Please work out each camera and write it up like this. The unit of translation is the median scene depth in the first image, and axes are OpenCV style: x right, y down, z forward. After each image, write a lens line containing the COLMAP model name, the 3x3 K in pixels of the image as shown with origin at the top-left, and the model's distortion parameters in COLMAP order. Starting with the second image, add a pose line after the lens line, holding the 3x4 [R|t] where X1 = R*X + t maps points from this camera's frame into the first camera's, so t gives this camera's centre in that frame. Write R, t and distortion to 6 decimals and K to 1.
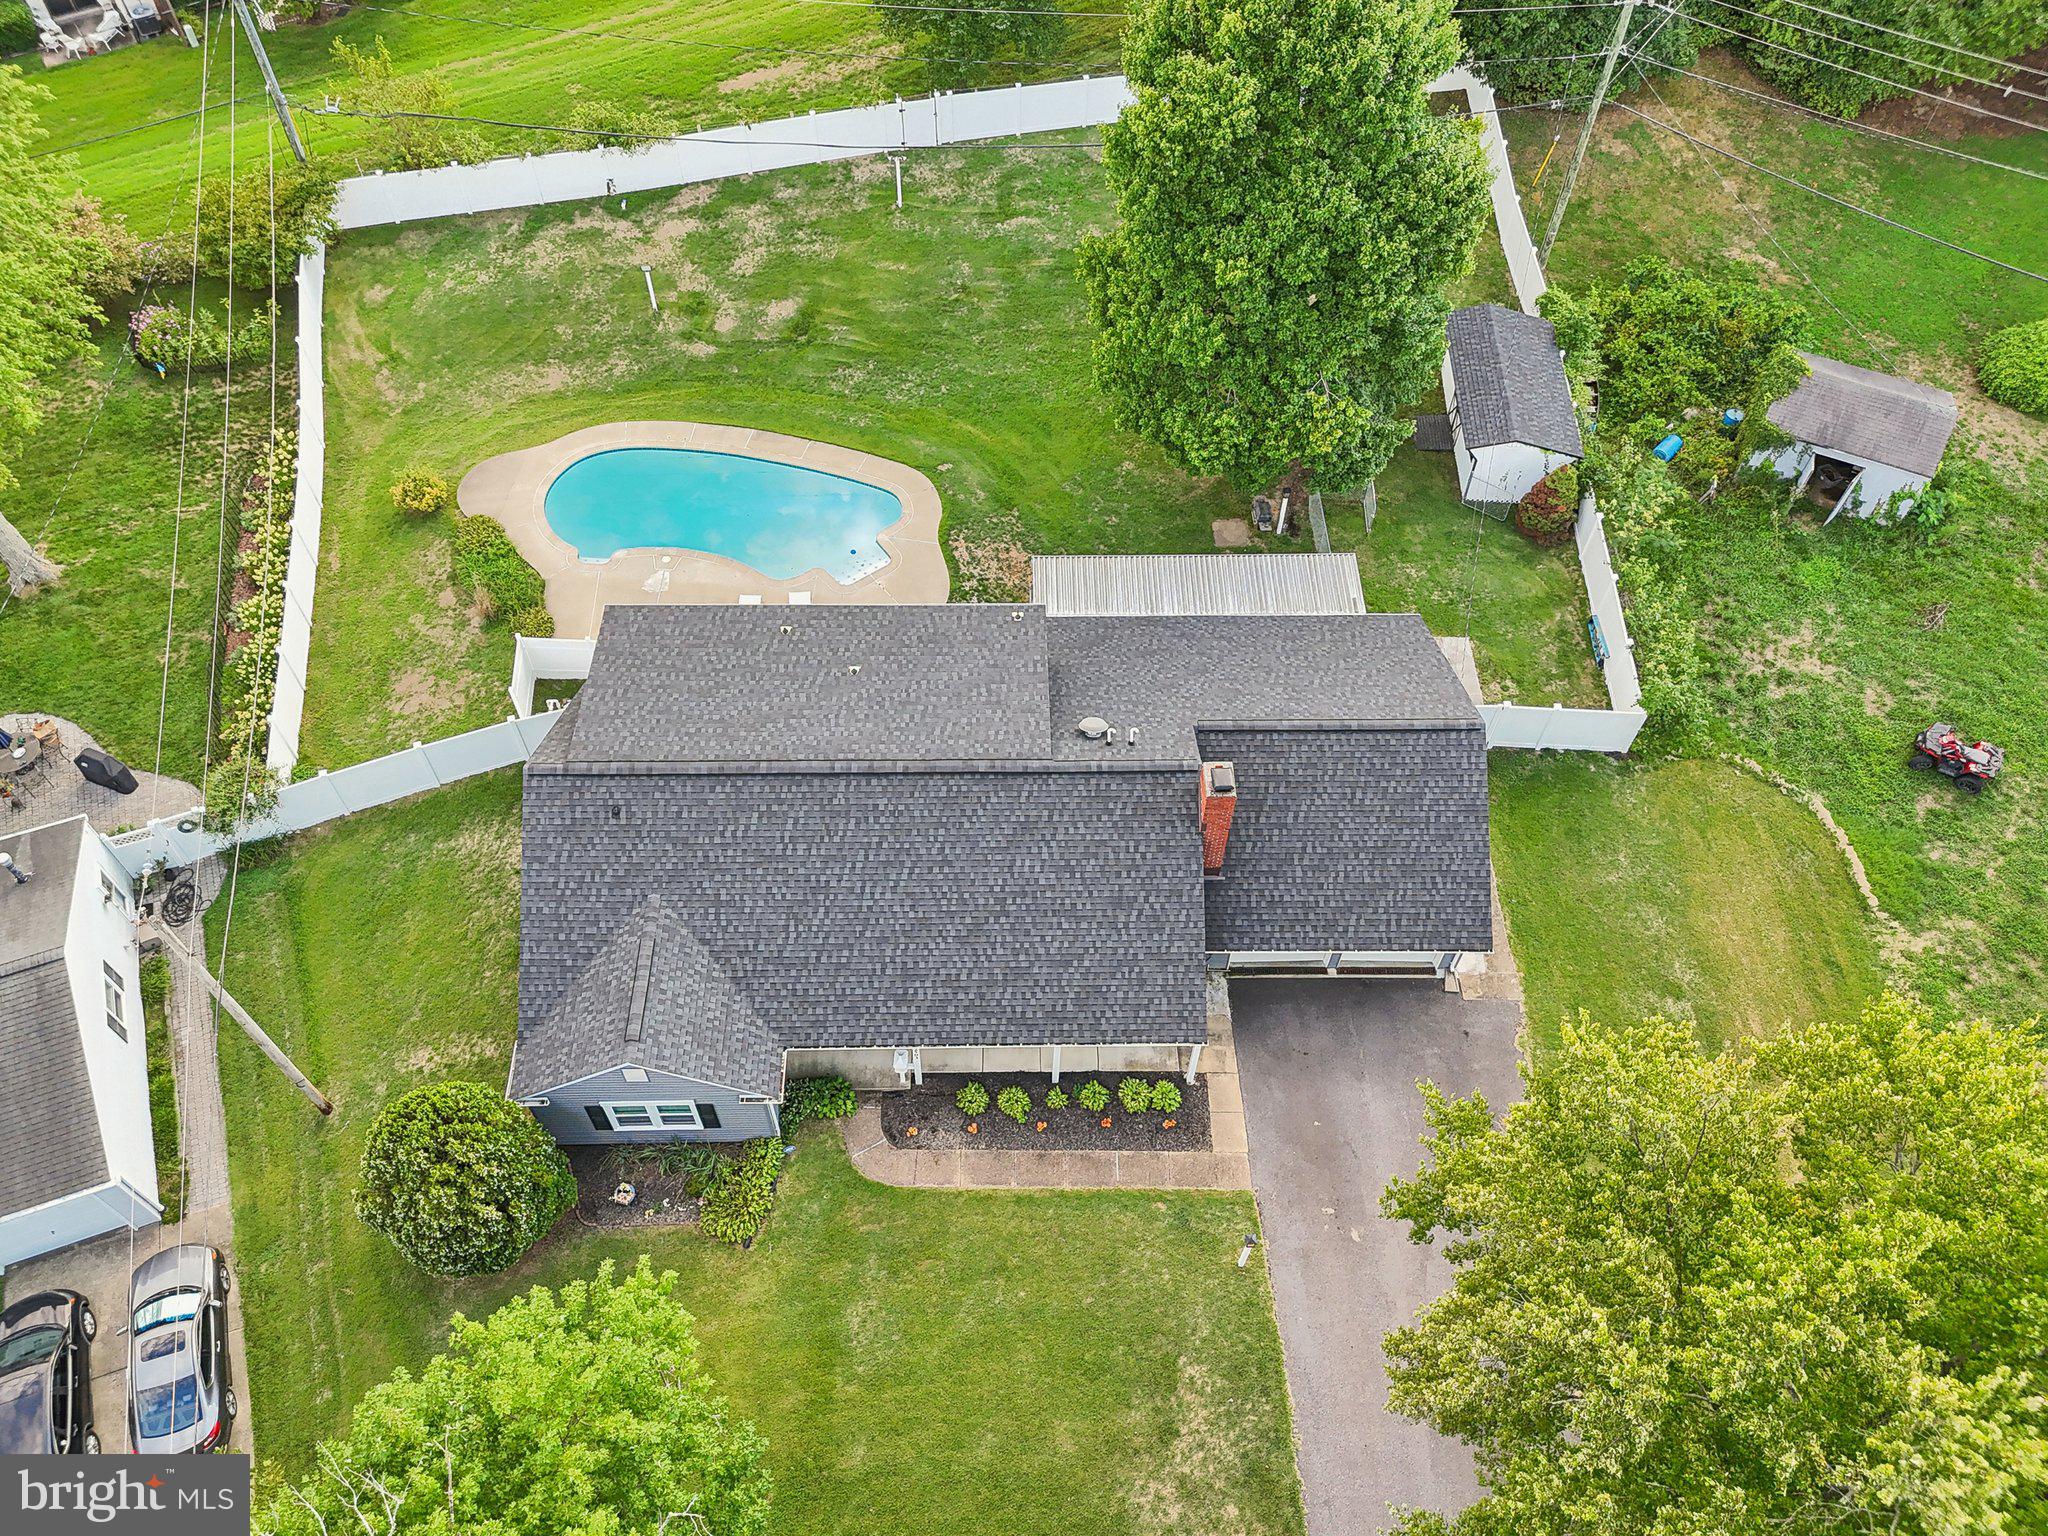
lens RADIAL K [[1548.6, 0, 1030.5], [0, 1548.6, 759.8], [0, 0, 1]] dist [0.060992, -0.062764]
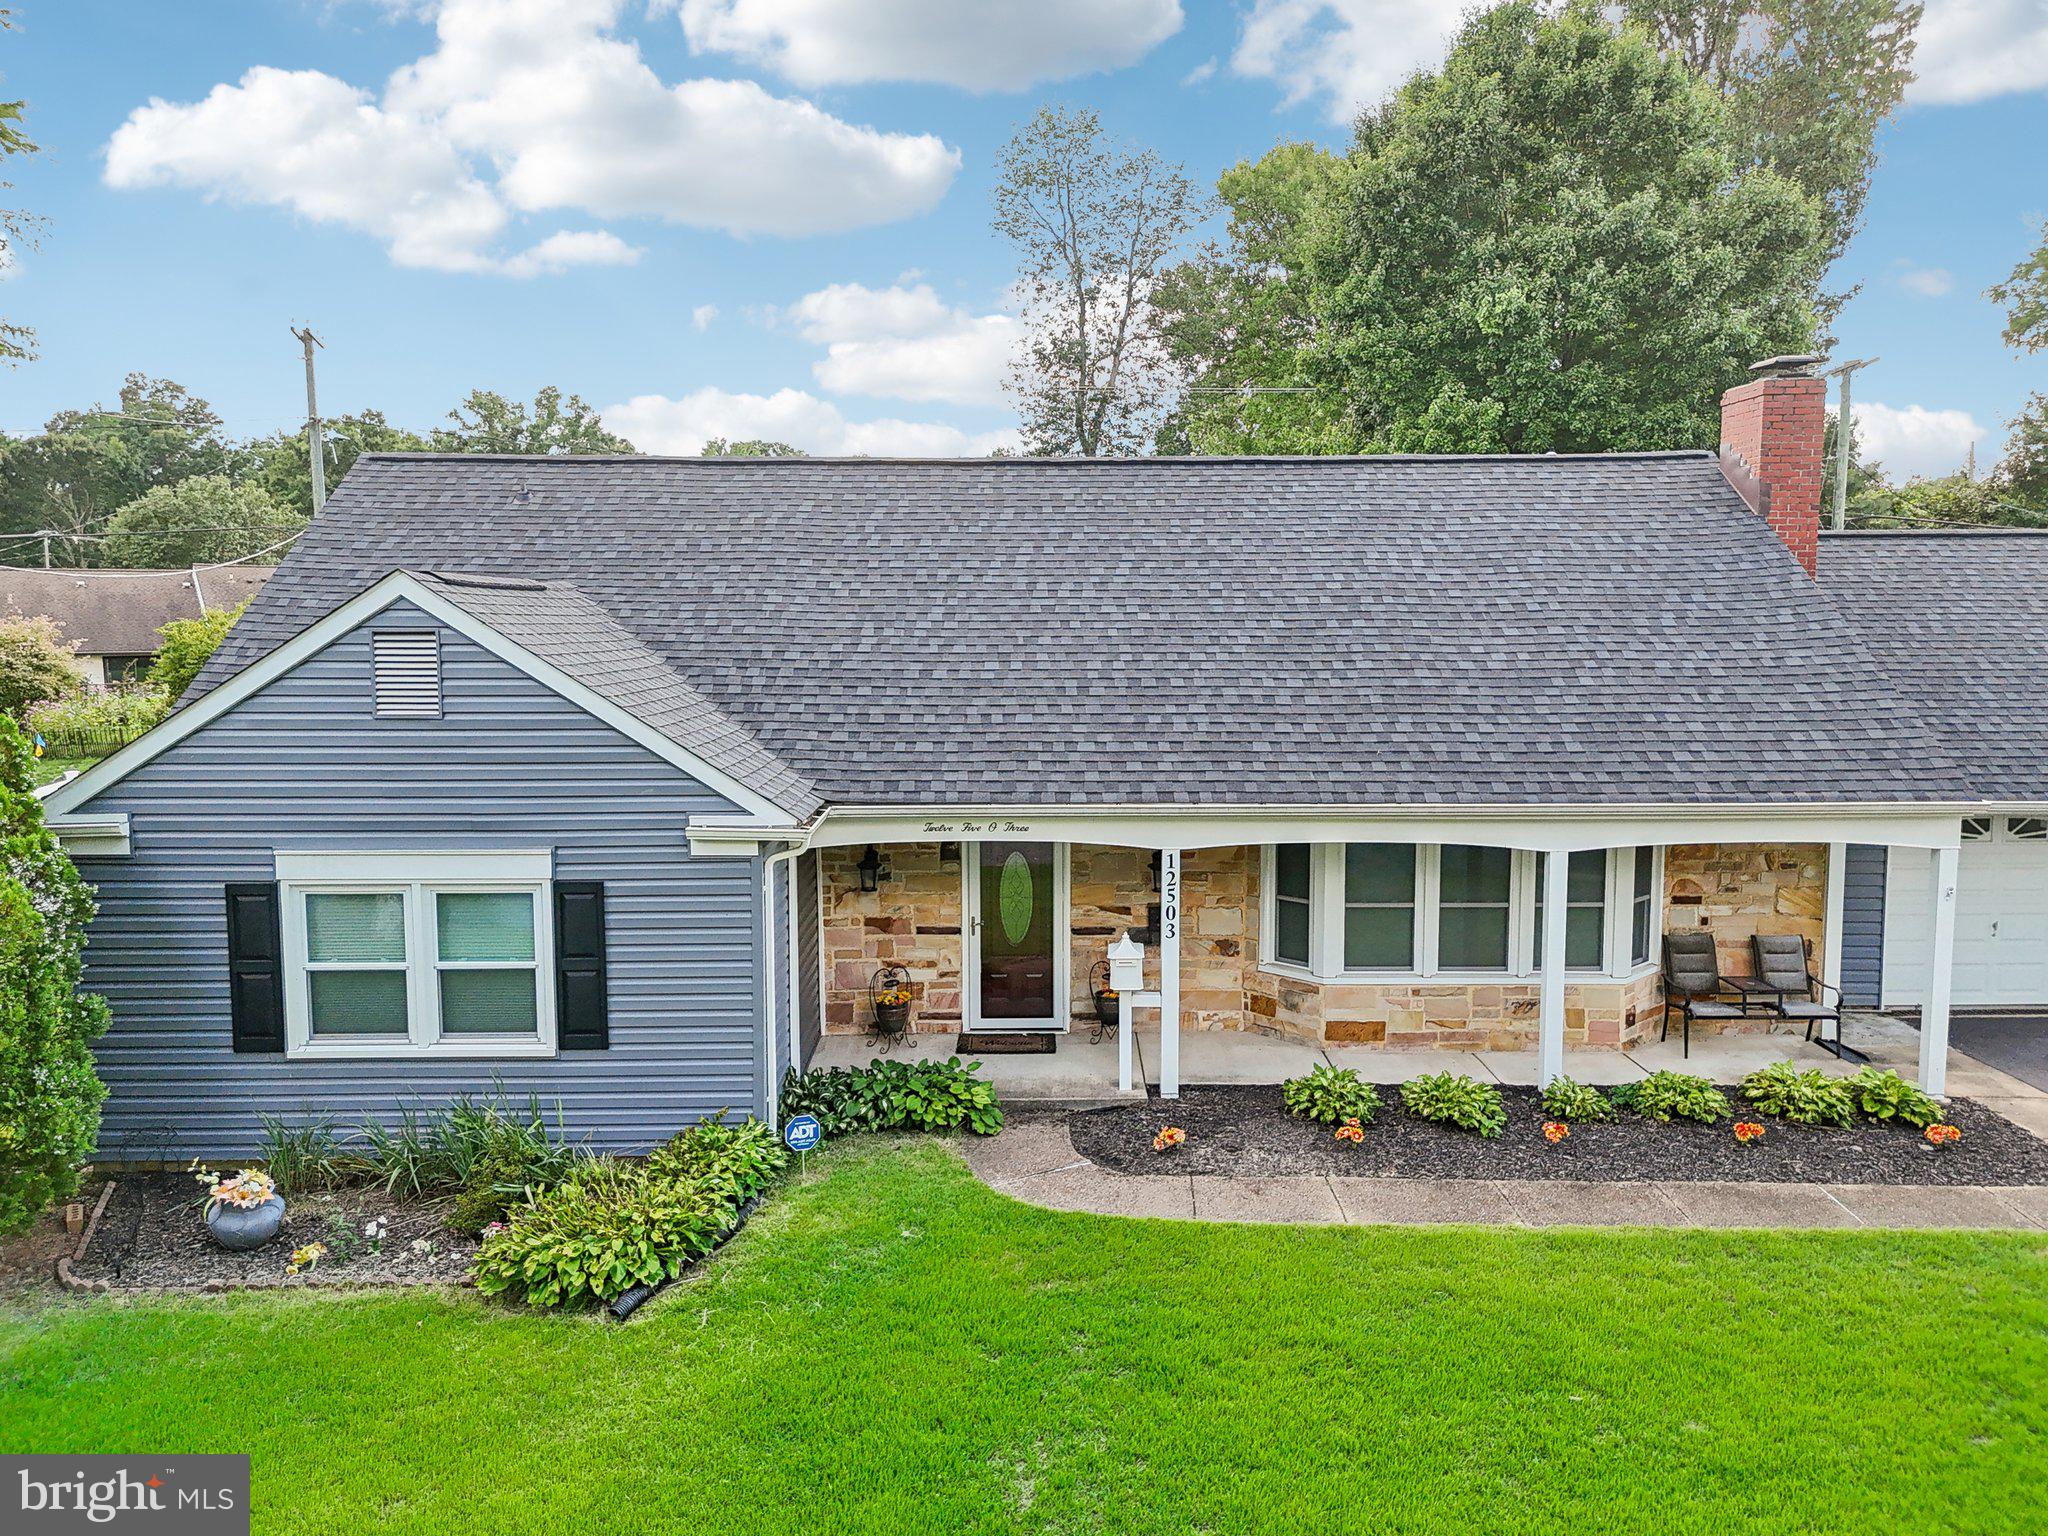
lens RADIAL K [[1548.6, 0, 1026.5], [0, 1548.6, 766.0], [0, 0, 1]] dist [0.060992, -0.062764]
pose [[0.999666, -0.018529, -0.018034, -0.097175], [-0.001052, 0.667751, -0.744384, 0.424743], [0.025835, 0.744154, 0.667508, 0.700511]]
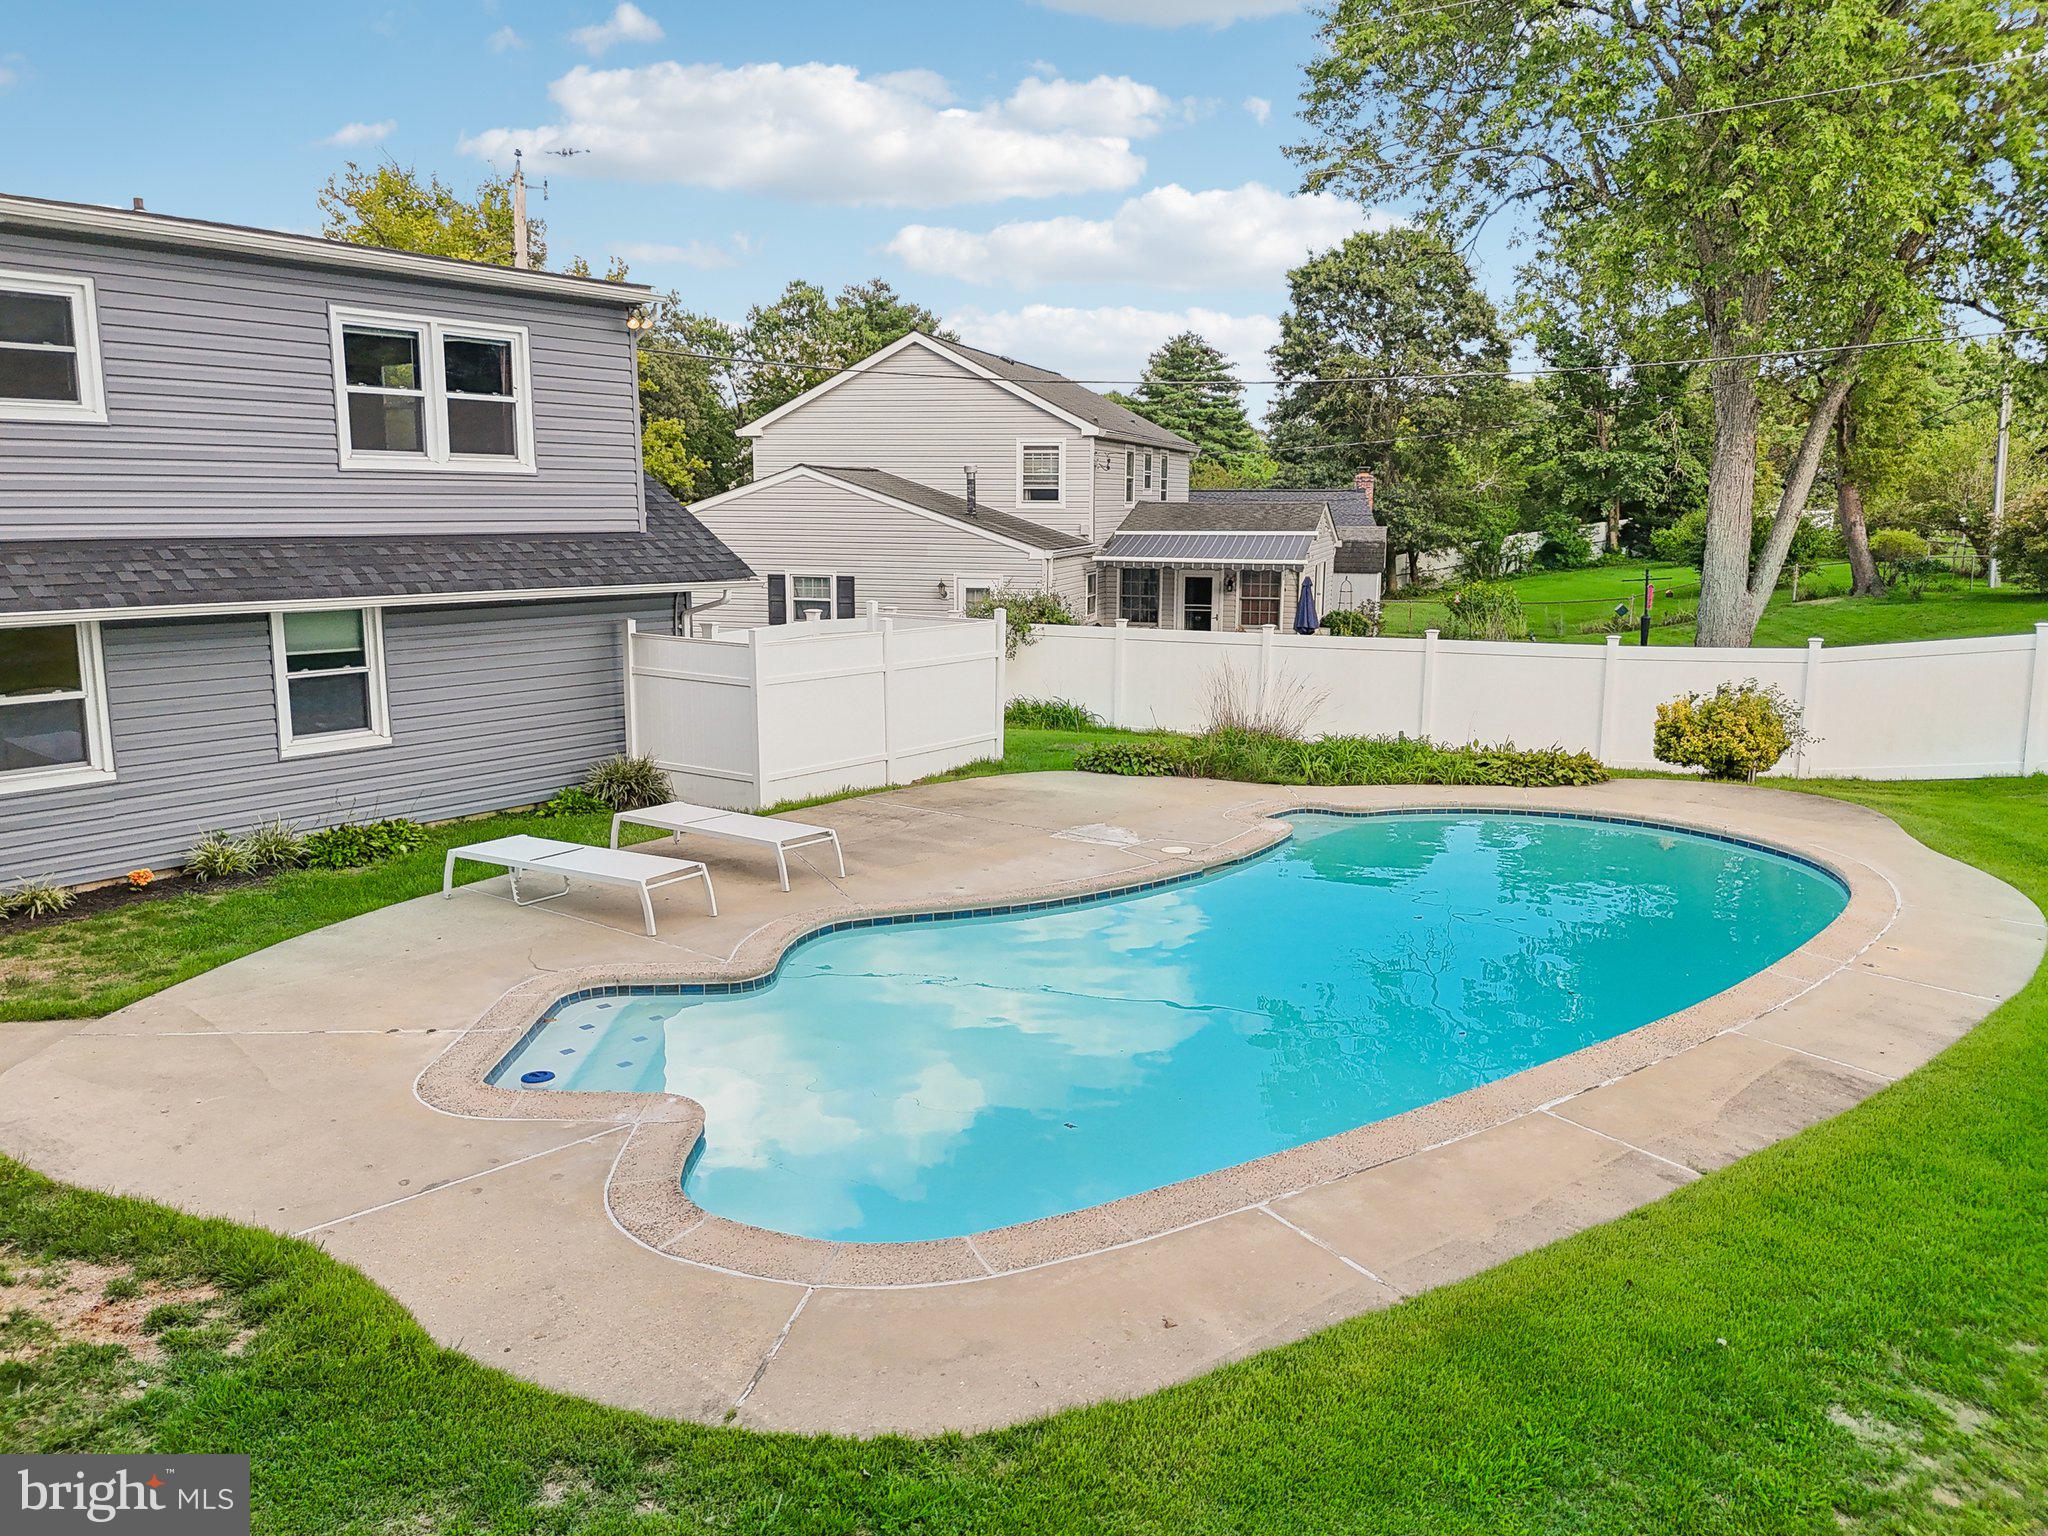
lens RADIAL K [[1548.6, 0, 1019.9], [0, 1548.6, 766.3], [0, 0, 1]] dist [0.060992, -0.062764]
pose [[-0.611904, 0.108430, -0.783464, 0.003895], [-0.654700, 0.486350, 0.578646, -0.354020], [0.443780, 0.867010, -0.226610, 1.301983]]
